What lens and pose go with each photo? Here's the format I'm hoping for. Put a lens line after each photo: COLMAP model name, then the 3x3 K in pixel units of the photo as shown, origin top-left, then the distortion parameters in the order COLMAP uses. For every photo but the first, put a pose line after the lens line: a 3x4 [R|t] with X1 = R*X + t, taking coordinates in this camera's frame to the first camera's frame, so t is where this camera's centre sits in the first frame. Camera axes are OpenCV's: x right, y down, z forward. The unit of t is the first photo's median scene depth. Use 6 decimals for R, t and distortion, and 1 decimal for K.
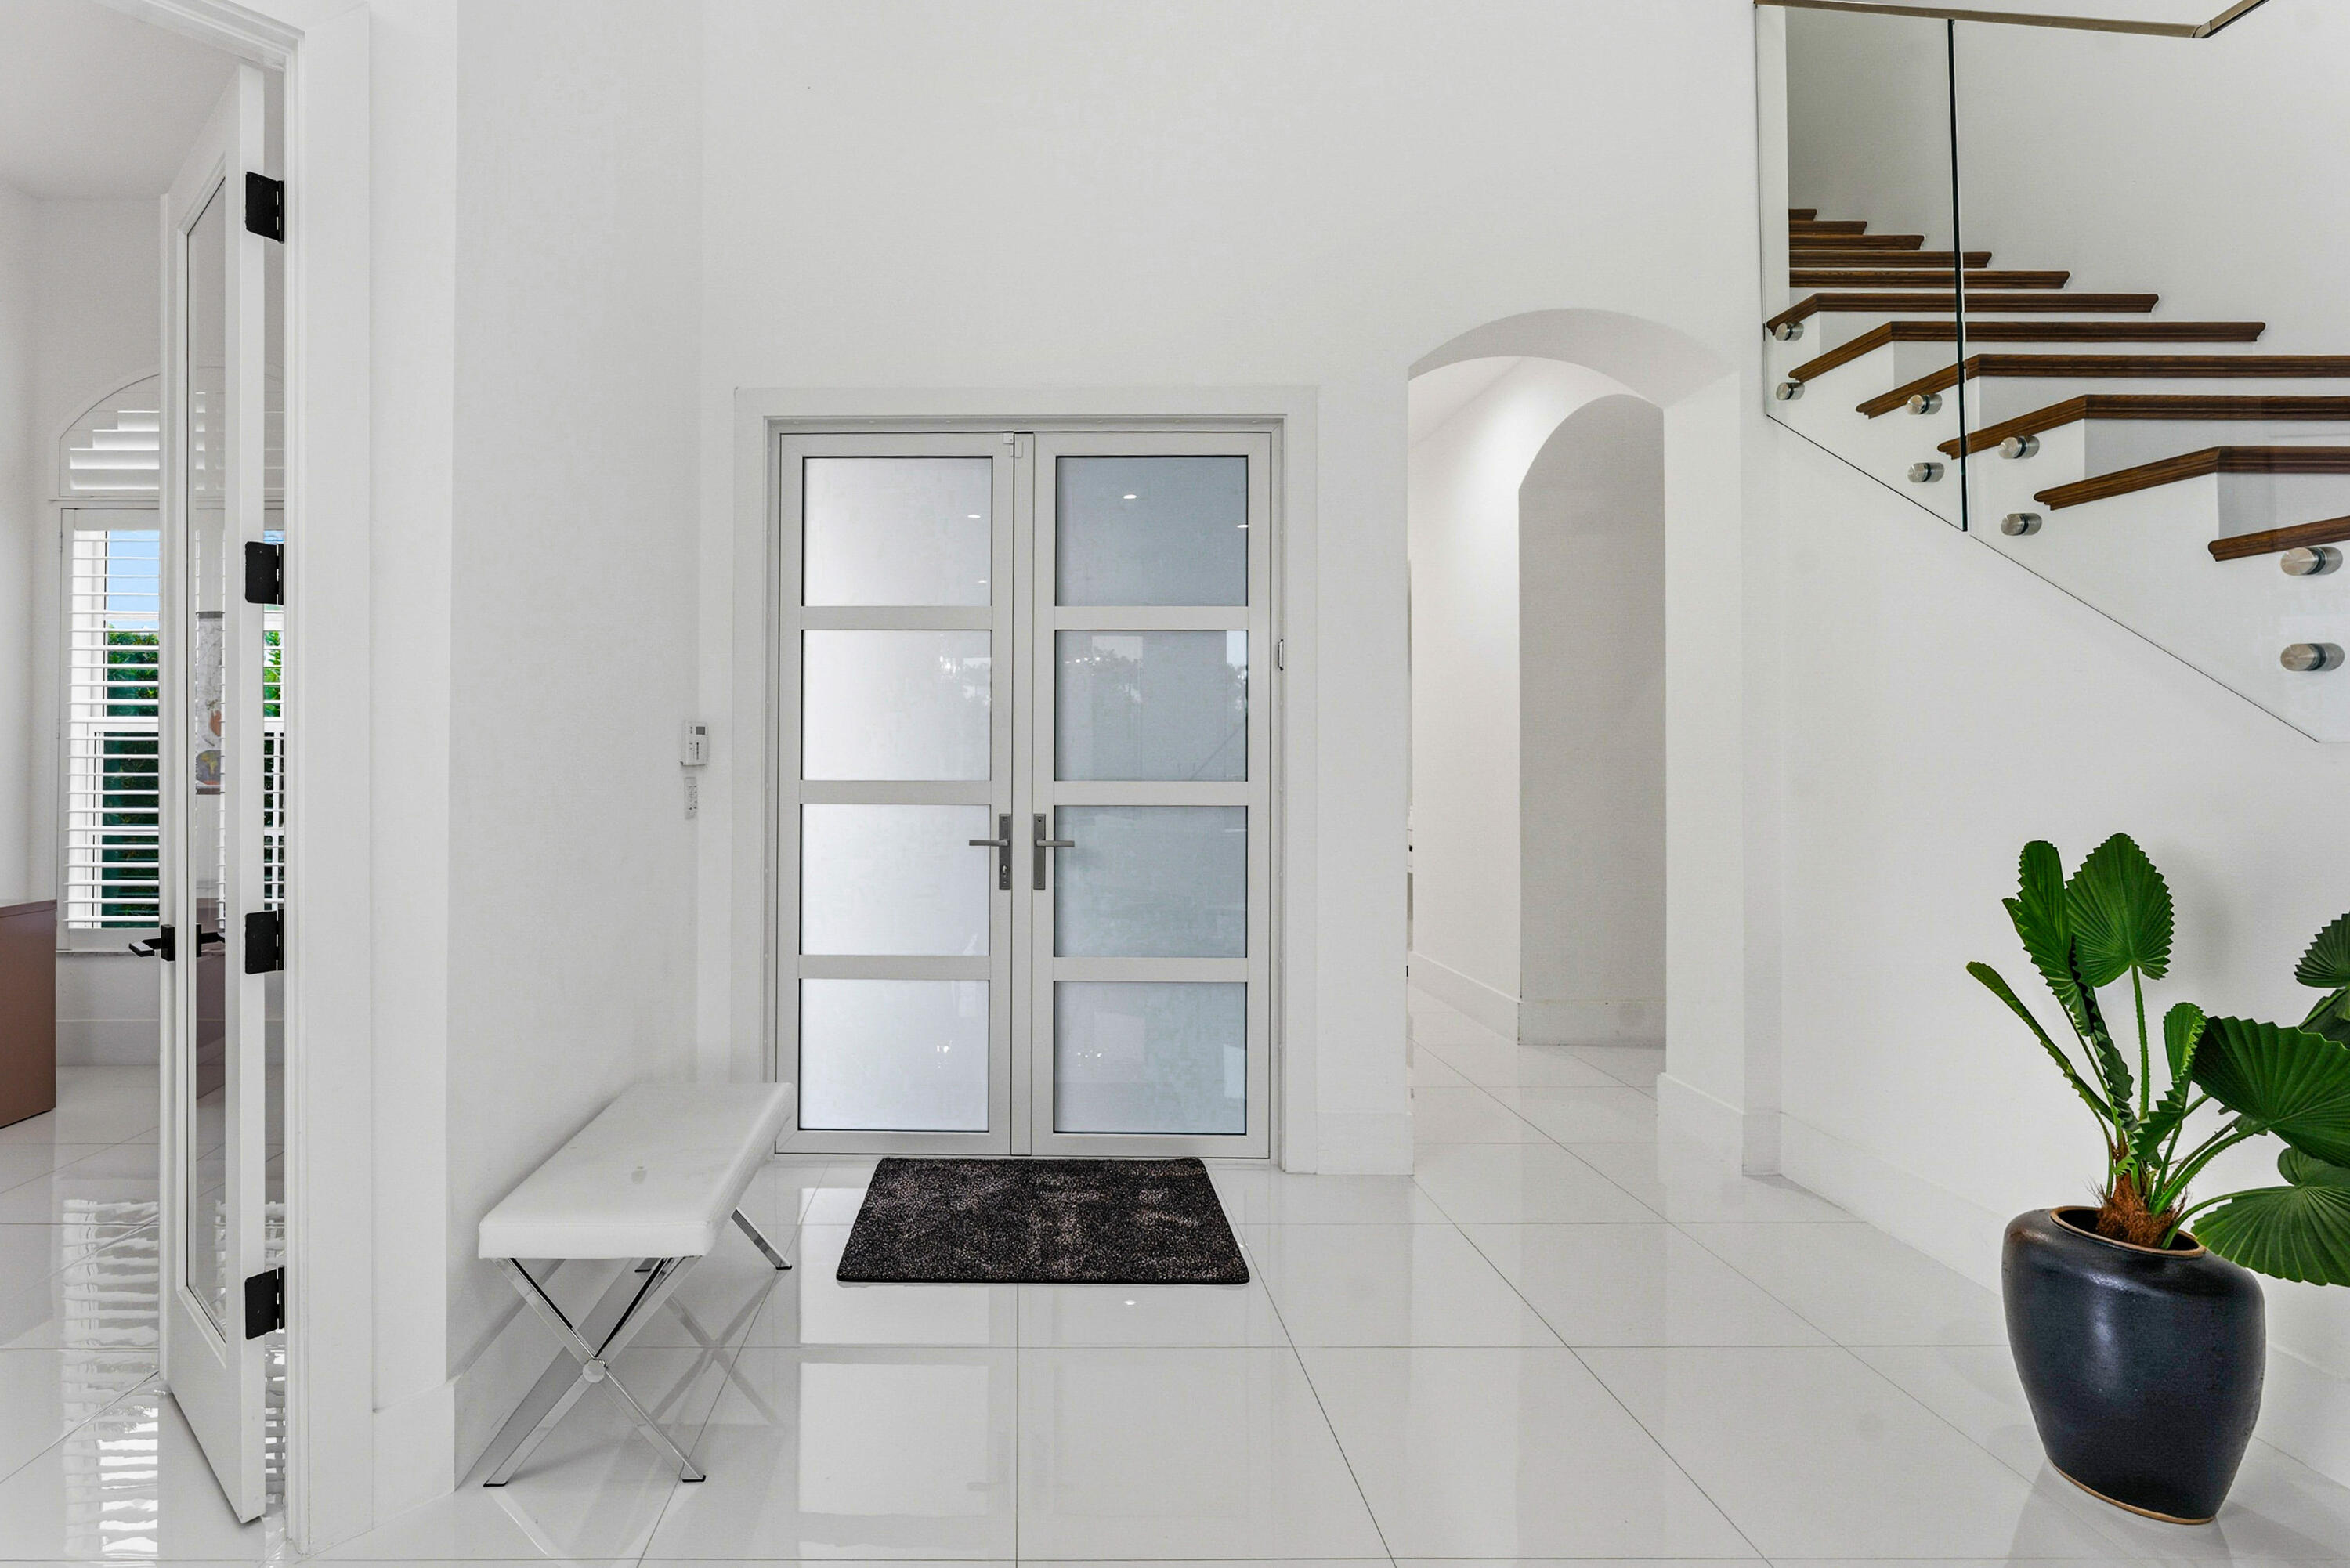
lens RADIAL K [[980.8, 0, 1064.1], [0, 980.8, 744.9], [0, 0, 1]] dist [-0.003068, -0.000624]
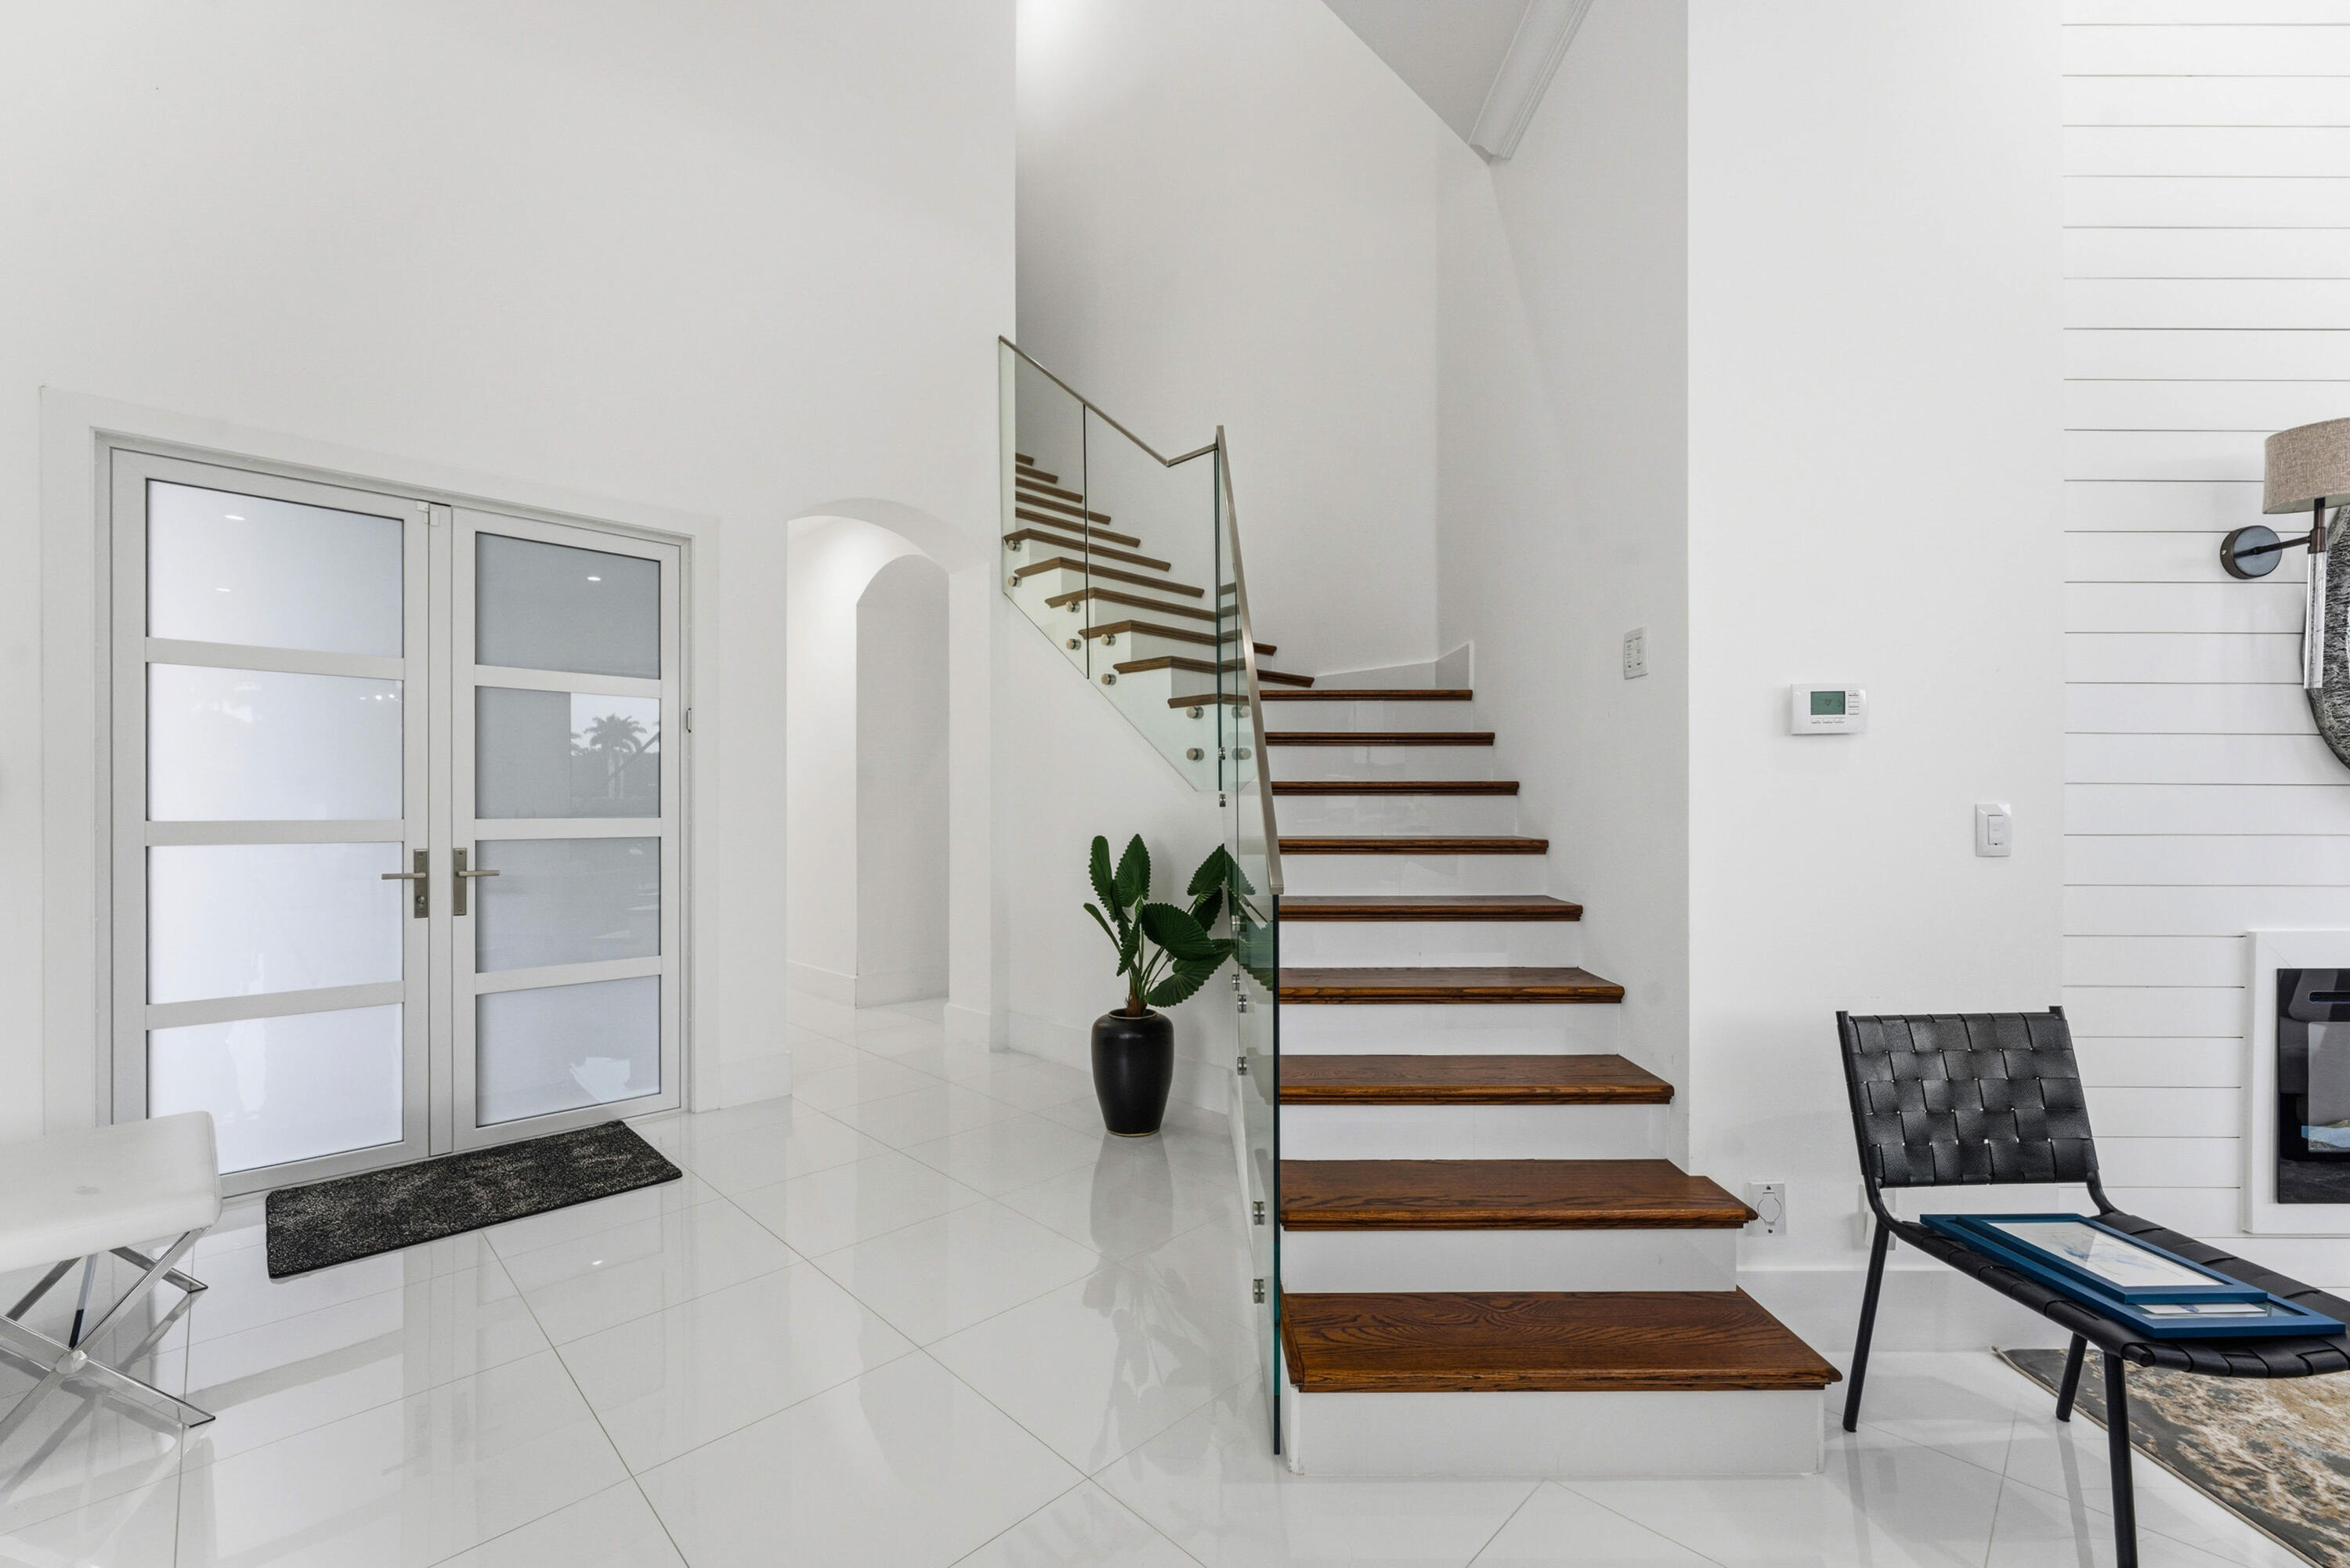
lens RADIAL K [[981.1, 0, 1180.3], [0, 981.1, 809.7], [0, 0, 1]] dist [-0.001468, -0.000064]
pose [[0.714262, -0.004685, 0.699862, -0.224049], [-0.005681, 0.999906, 0.012491, 0.007525], [-0.699855, -0.012898, 0.714168, -0.385628]]
